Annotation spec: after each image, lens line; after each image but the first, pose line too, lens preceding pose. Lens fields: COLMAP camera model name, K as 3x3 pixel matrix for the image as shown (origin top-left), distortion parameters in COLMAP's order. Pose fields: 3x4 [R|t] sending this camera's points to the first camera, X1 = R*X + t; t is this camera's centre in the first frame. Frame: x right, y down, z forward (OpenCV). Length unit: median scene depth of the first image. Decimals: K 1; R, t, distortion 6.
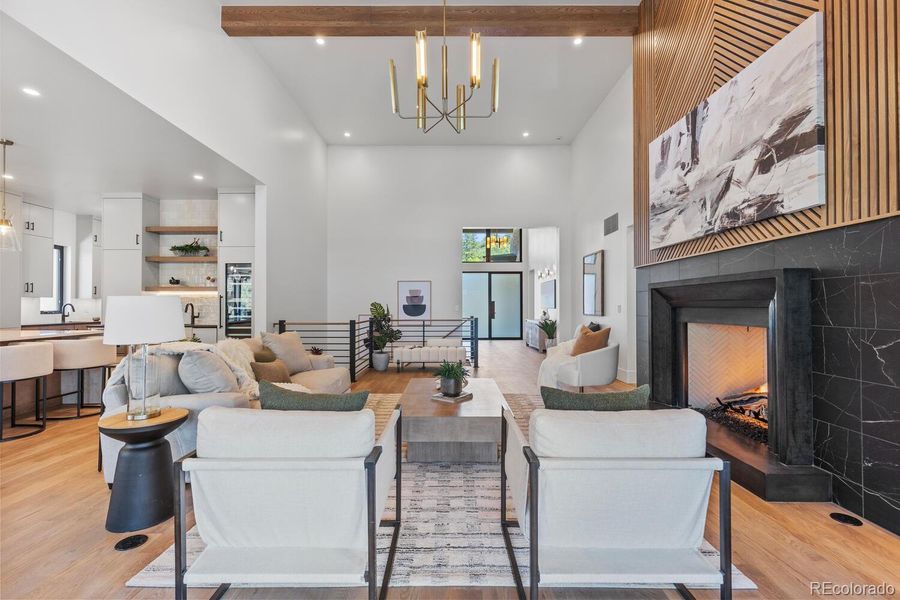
lens RADIAL K [[402.7, 0, 449.8], [0, 402.7, 300.2], [0, 0, 1]] dist [0.001957, 0.000429]
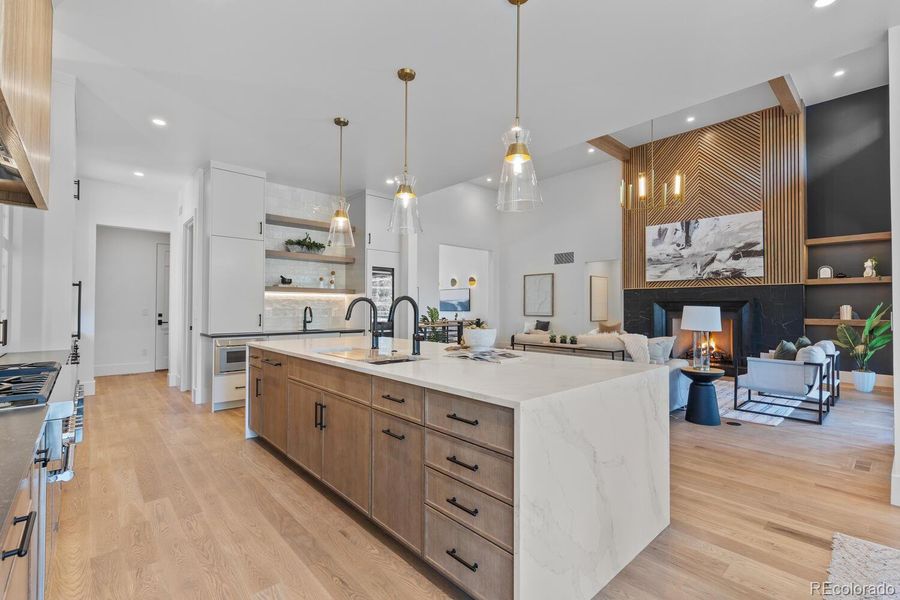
lens RADIAL K [[402.7, 0, 456.8], [0, 402.7, 300.0], [0, 0, 1]] dist [0.001957, 0.000429]
pose [[0.737267, 0.018081, 0.675359, -1.008826], [-0.013395, 0.999837, -0.012146, -0.000116], [-0.675468, -0.000091, 0.737389, 0.128666]]
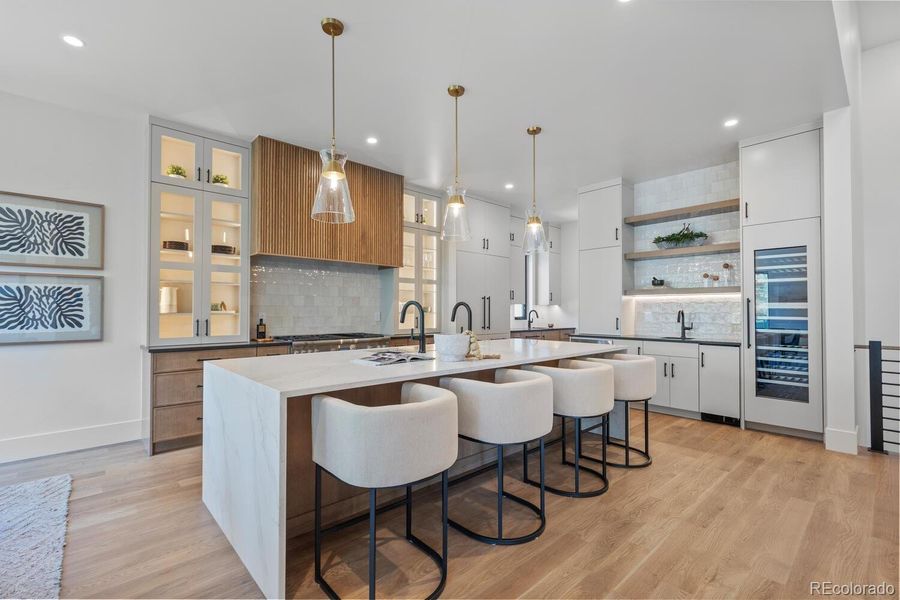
lens RADIAL K [[402.7, 0, 448.4], [0, 402.7, 304.2], [0, 0, 1]] dist [0.001957, 0.000429]
pose [[0.672778, -0.009459, -0.739784, -0.382866], [0.006646, 0.999955, -0.006741, -0.001360], [0.739814, -0.000381, 0.672811, 0.172273]]
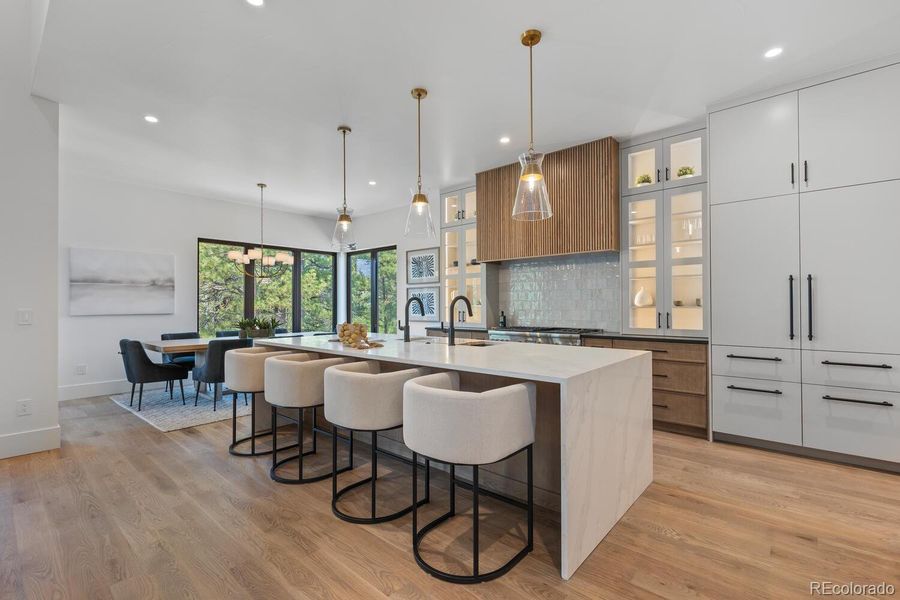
lens RADIAL K [[402.7, 0, 451.1], [0, 402.7, 301.3], [0, 0, 1]] dist [0.001957, 0.000429]
pose [[-0.658602, -0.001531, -0.752490, -0.380756], [0.015809, 0.999749, -0.015870, 0.007171], [0.752325, -0.022348, -0.658413, 0.873857]]
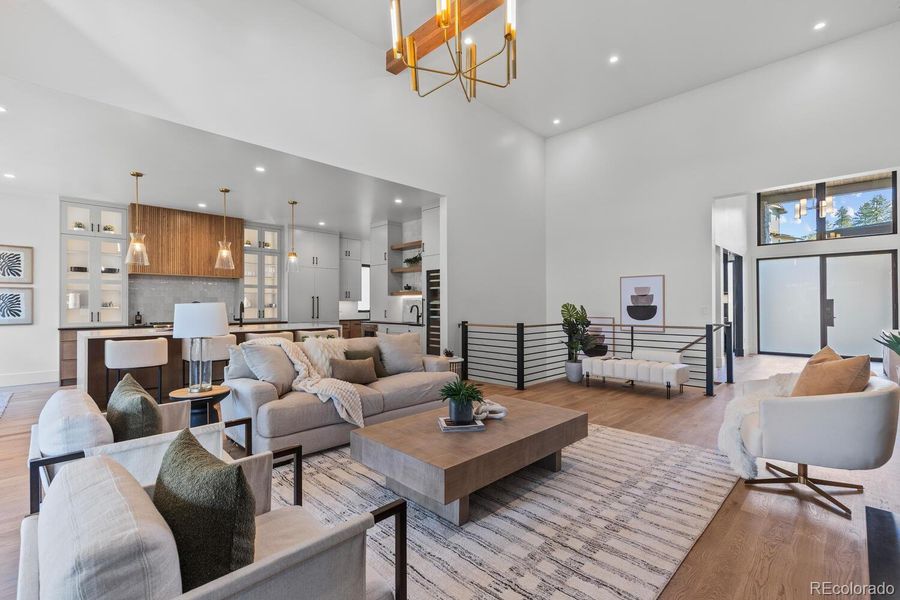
lens RADIAL K [[402.7, 0, 448.4], [0, 402.7, 300.8], [0, 0, 1]] dist [0.001957, 0.000429]
pose [[0.705021, -0.008456, -0.709136, 0.287747], [0.010903, 0.999940, -0.001084, -0.002906], [0.709102, -0.006967, 0.705071, 0.218275]]
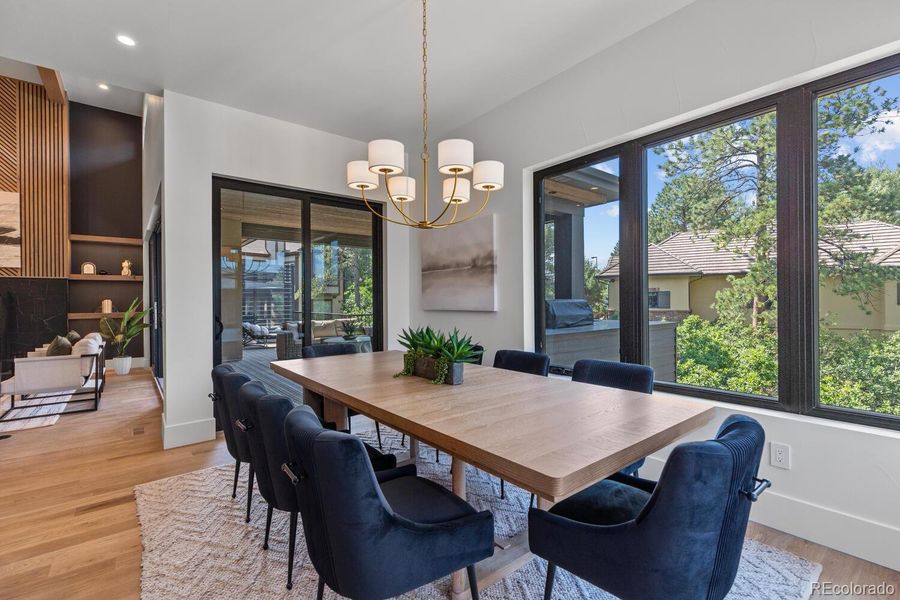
lens RADIAL K [[402.7, 0, 447.5], [0, 402.7, 300.0], [0, 0, 1]] dist [0.001957, 0.000429]
pose [[-0.620910, 0.008997, 0.783830, -1.063793], [0.000606, 0.999939, -0.010998, 0.000813], [-0.783882, -0.006354, -0.620877, 0.169191]]
